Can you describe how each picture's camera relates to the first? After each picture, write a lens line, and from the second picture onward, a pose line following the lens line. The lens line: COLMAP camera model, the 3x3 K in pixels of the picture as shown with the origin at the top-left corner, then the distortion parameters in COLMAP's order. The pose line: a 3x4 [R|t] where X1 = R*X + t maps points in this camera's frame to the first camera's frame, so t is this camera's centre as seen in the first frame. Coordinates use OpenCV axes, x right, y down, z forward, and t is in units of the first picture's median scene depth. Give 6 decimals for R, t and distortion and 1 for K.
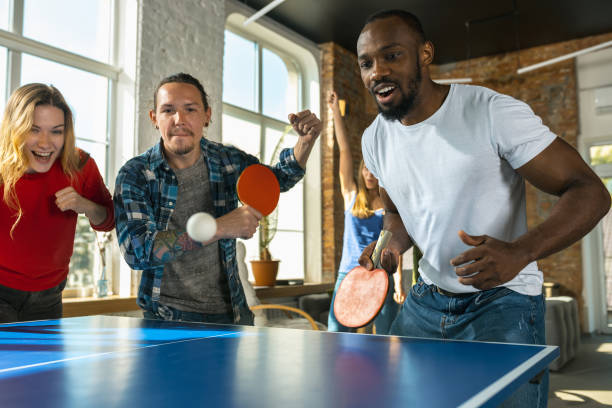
lens RADIAL K [[589.9, 0, 305.7], [0, 589.9, 197.5], [0, 0, 1]] dist [-0.020911, 0.000000]
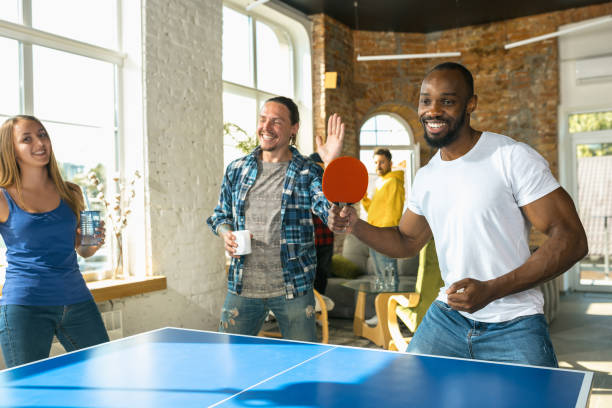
lens RADIAL K [[589.9, 0, 308.1], [0, 589.9, 200.4], [0, 0, 1]] dist [-0.020911, 0.000000]
pose [[0.998290, -0.017203, 0.055873, -0.046694], [0.011797, 0.995342, 0.095681, -0.045866], [-0.057258, -0.094858, 0.993843, -0.033768]]
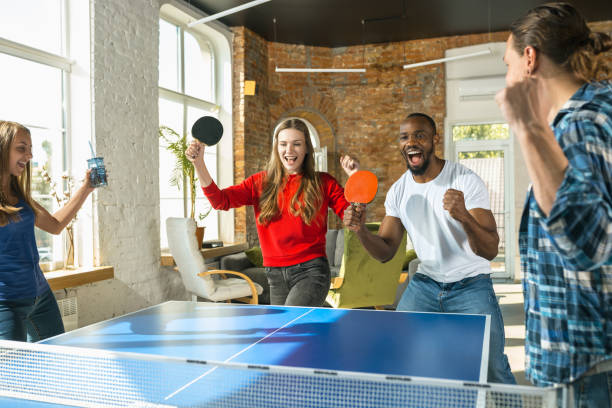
lens RADIAL K [[589.9, 0, 310.3], [0, 589.9, 200.0], [0, 0, 1]] dist [-0.020911, 0.000000]
pose [[0.967970, -0.010221, 0.250856, -0.124296], [-0.015833, 0.994697, 0.101623, -0.060028], [-0.250565, -0.102340, 0.962675, -0.134577]]
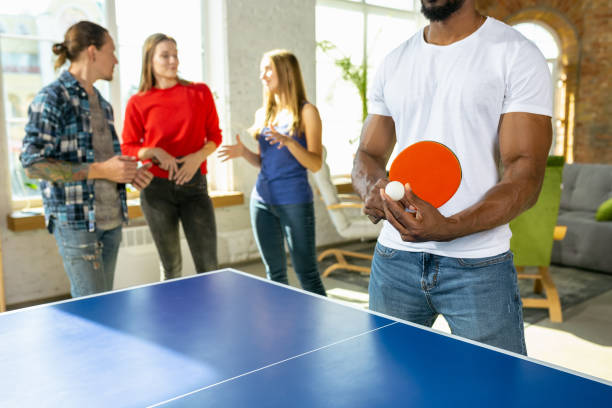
lens RADIAL K [[589.9, 0, 300.5], [0, 589.9, 208.2], [0, 0, 1]] dist [-0.020911, 0.000000]
pose [[0.958421, 0.031826, -0.283578, 0.109053], [0.037830, 0.970819, 0.236810, -0.045255], [0.282840, -0.237692, 0.929249, -0.010002]]
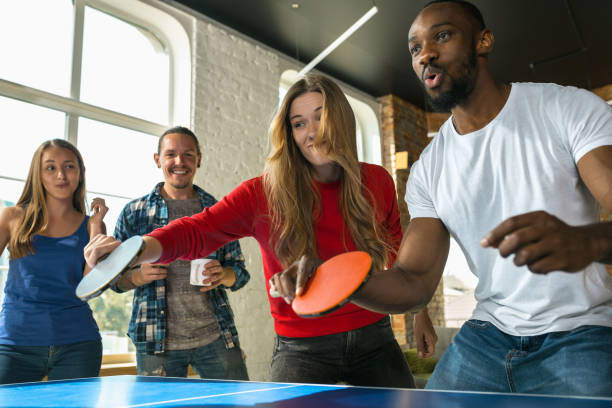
lens RADIAL K [[589.9, 0, 307.5], [0, 589.9, 193.3], [0, 0, 1]] dist [-0.020911, 0.000000]
pose [[0.991974, -0.044973, -0.118173, 0.016848], [0.031198, 0.992768, -0.115926, 0.010537], [0.122531, 0.111309, 0.986203, 0.035428]]
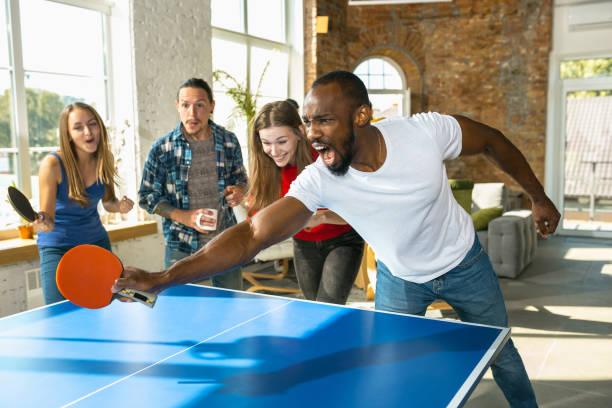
lens RADIAL K [[589.9, 0, 307.0], [0, 589.9, 200.6], [0, 0, 1]] dist [-0.020911, 0.000000]
pose [[0.998748, -0.014074, 0.047994, -0.024592], [0.003988, 0.978943, 0.204096, -0.066504], [-0.049855, -0.203649, 0.977774, -0.059729]]
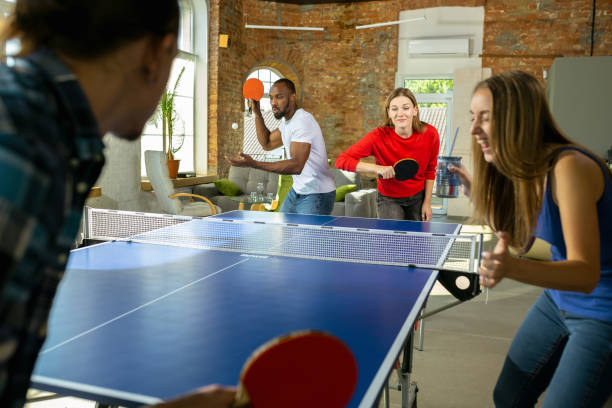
lens RADIAL K [[589.9, 0, 304.7], [0, 589.9, 198.9], [0, 0, 1]] dist [-0.020911, 0.000000]
pose [[0.970241, 0.001633, 0.242136, -0.088136], [-0.050671, 0.979206, 0.196437, -0.081377], [-0.236780, -0.202861, 0.950149, -0.357375]]
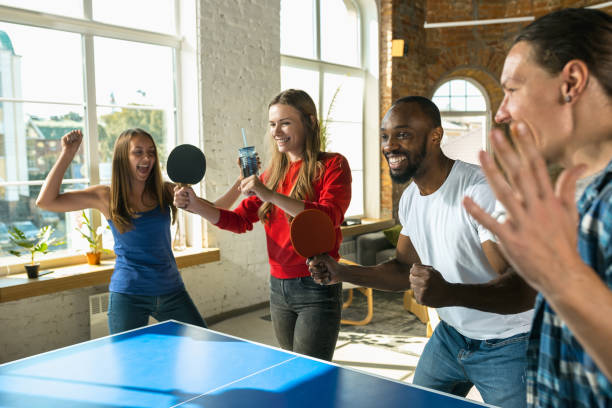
lens RADIAL K [[589.9, 0, 303.6], [0, 589.9, 200.7], [0, 0, 1]] dist [-0.020911, 0.000000]
pose [[0.992099, 0.001512, -0.125445, 0.025781], [0.021224, 0.983491, 0.179708, -0.086026], [0.123645, -0.180951, 0.975689, -0.045367]]
